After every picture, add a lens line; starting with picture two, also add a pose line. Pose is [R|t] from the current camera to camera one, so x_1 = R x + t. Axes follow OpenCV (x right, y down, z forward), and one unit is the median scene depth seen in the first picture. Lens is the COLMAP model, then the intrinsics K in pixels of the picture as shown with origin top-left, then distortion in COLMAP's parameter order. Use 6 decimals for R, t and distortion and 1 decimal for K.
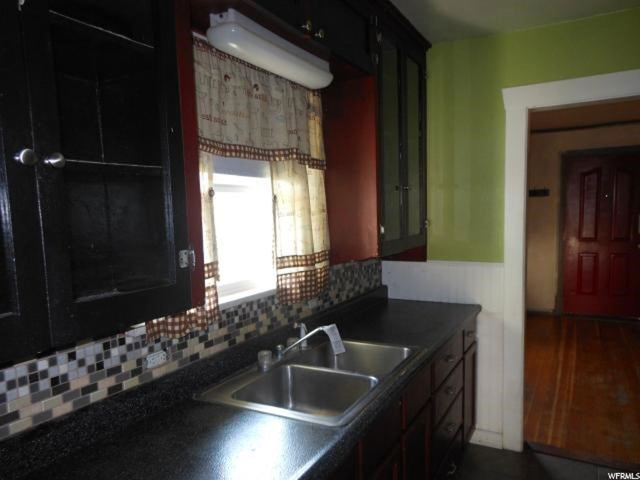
lens RADIAL K [[465.9, 0, 322.5], [0, 465.9, 260.0], [0, 0, 1]] dist [0.004198, 0.004230]
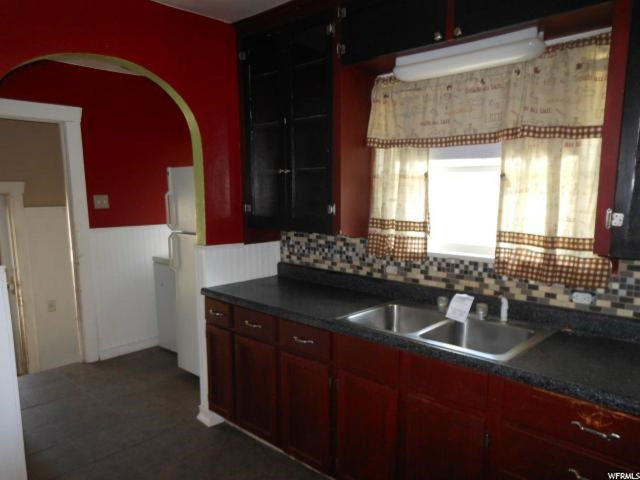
lens RADIAL K [[465.9, 0, 322.5], [0, 465.9, 260.0], [0, 0, 1]] dist [0.004198, 0.004230]
pose [[-0.235894, 0.180540, -0.954861, 1.230880], [-0.092535, 0.973953, 0.207010, -0.147824], [0.967363, 0.137191, -0.213043, 0.985680]]
